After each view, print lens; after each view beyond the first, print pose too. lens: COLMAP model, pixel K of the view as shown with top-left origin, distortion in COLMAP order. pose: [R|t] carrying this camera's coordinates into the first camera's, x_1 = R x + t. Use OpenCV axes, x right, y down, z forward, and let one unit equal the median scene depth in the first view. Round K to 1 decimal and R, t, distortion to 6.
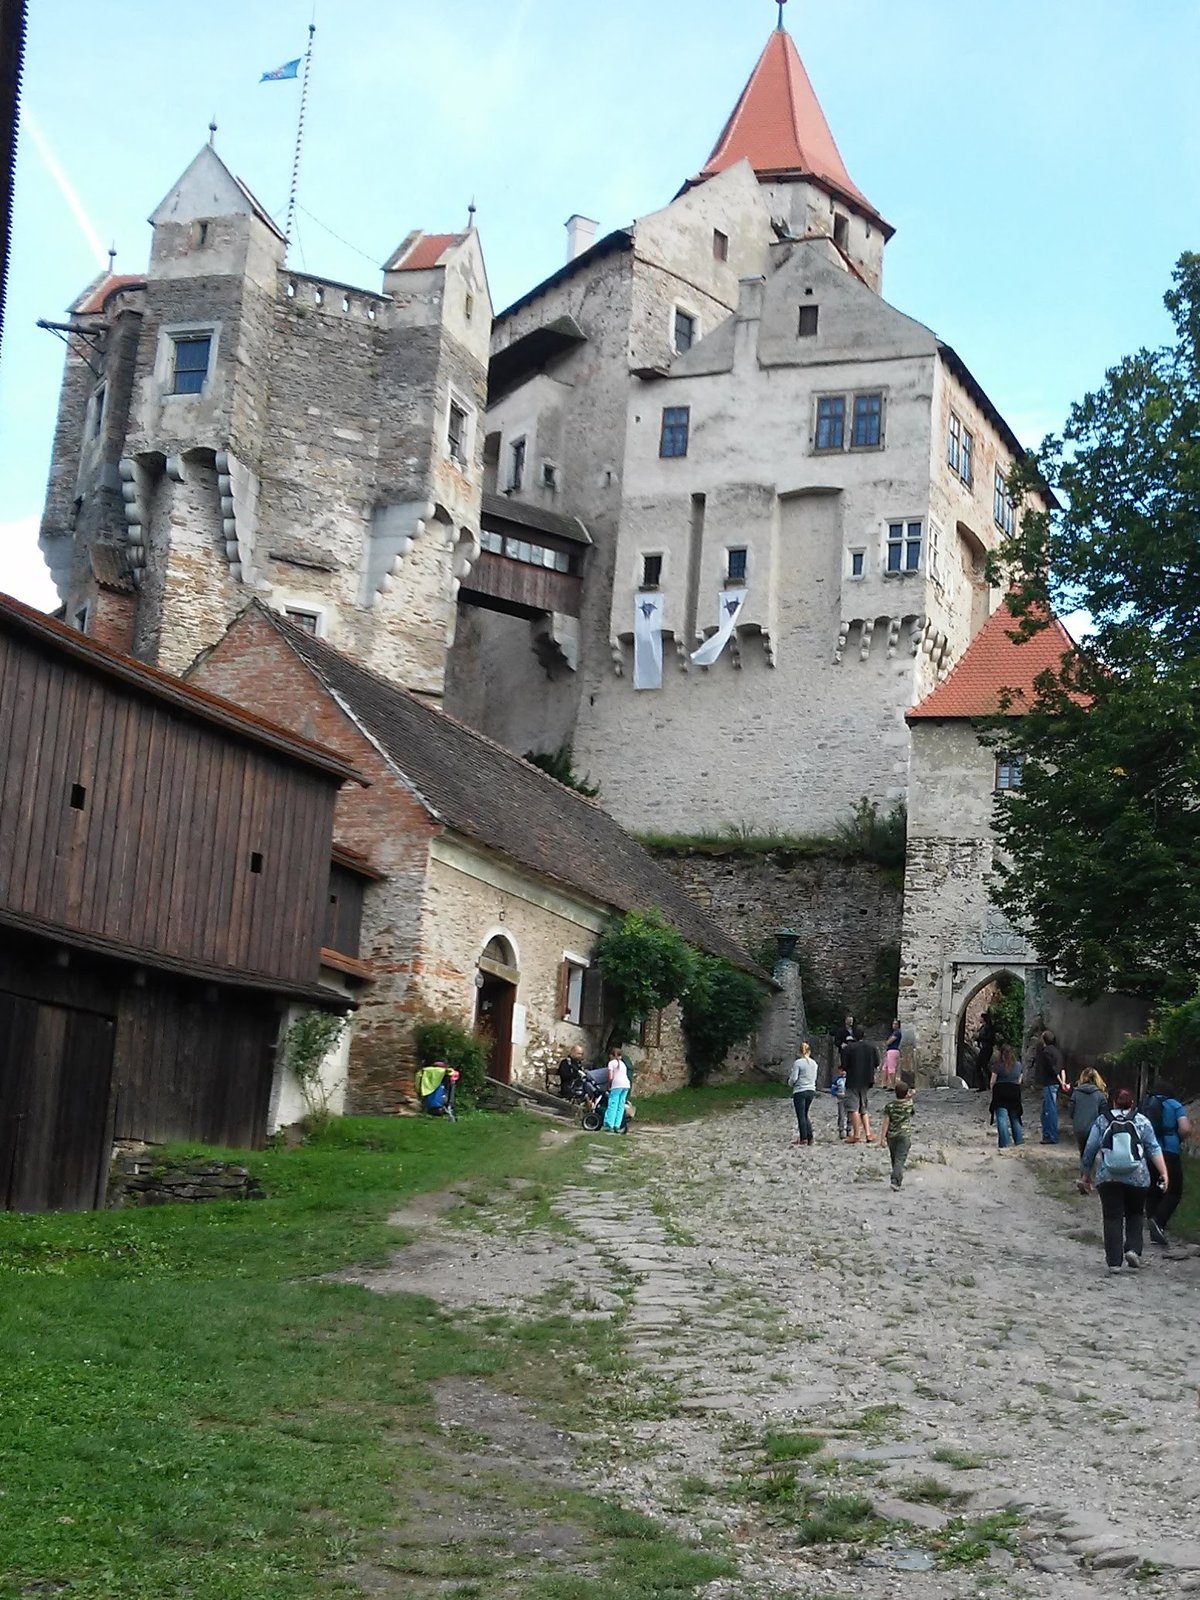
lens RADIAL K [[2717.1, 0, 600.0], [0, 2717.1, 800.0], [0, 0, 1]] dist [-0.058424, -0.009001]
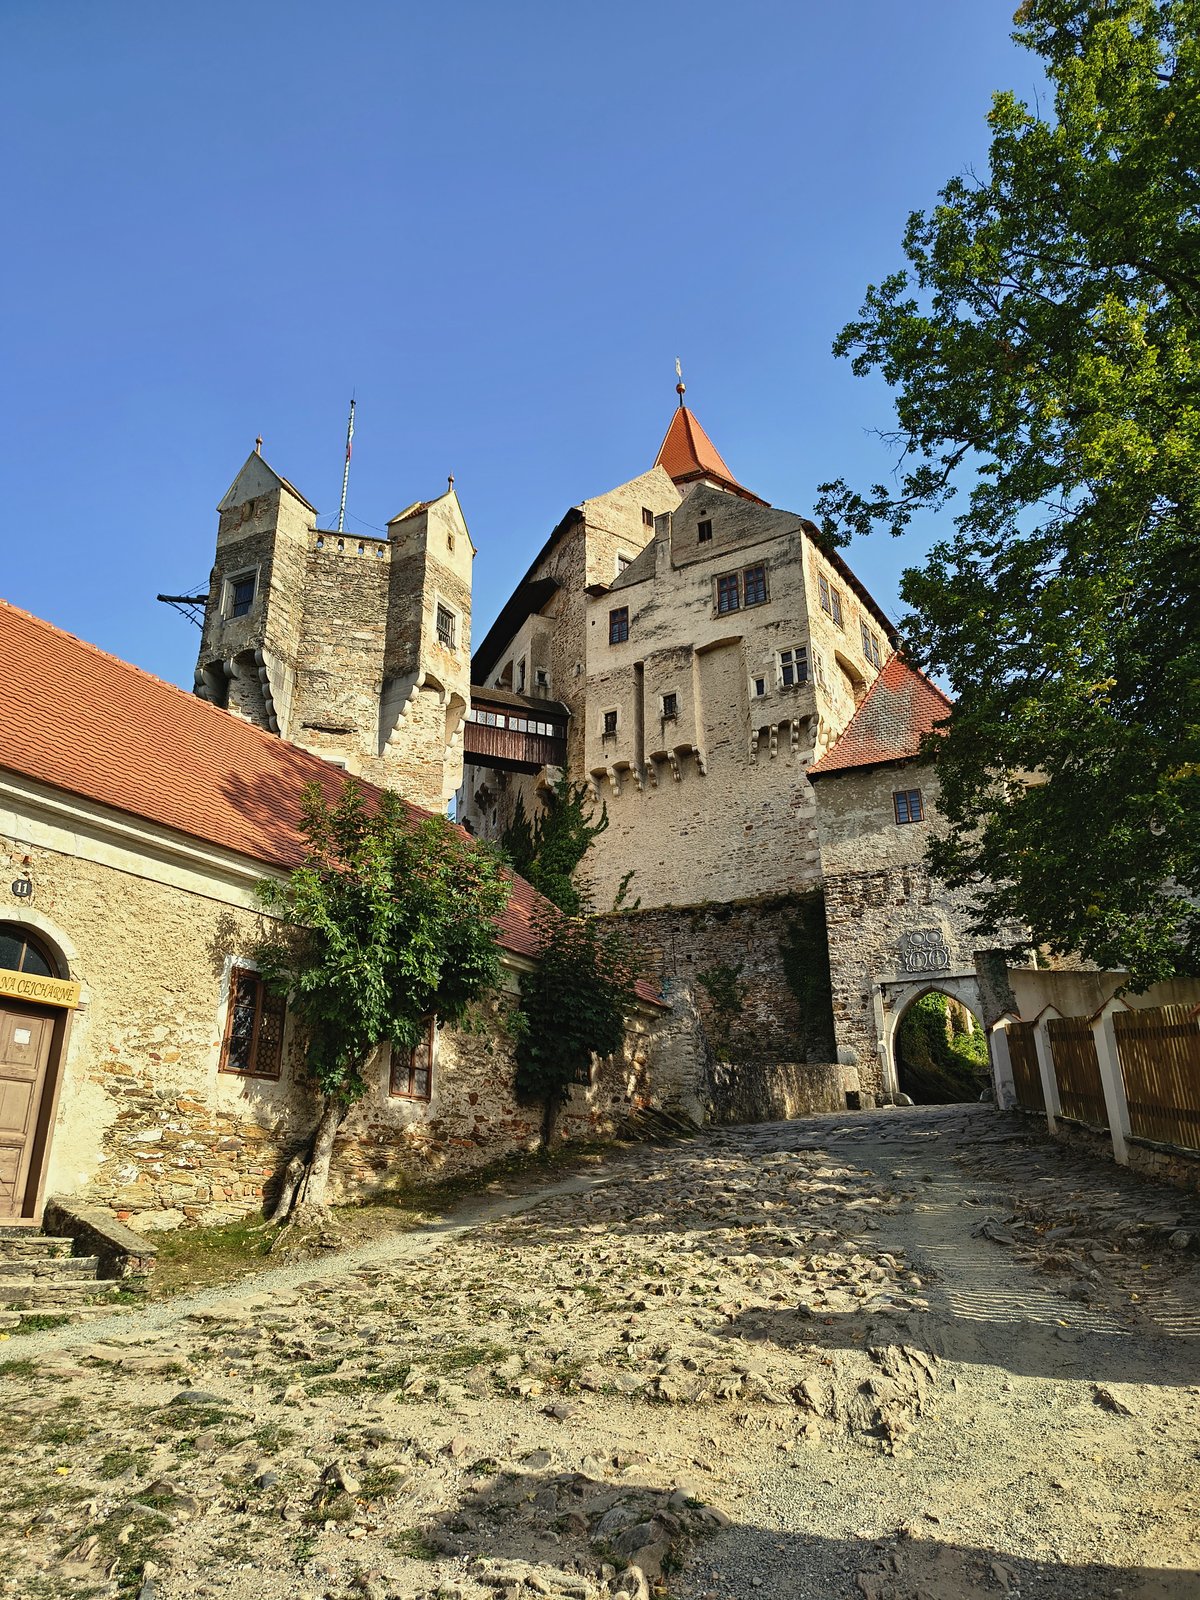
lens RADIAL K [[1044.6, 0, 569.6], [0, 1044.6, 796.5], [0, 0, 1]] dist [0.003427, 0.000194]
pose [[0.984139, -0.117844, -0.132600, 0.065975], [0.092314, 0.978495, -0.184462, 0.047546], [0.151487, 0.169296, 0.973854, 0.515106]]
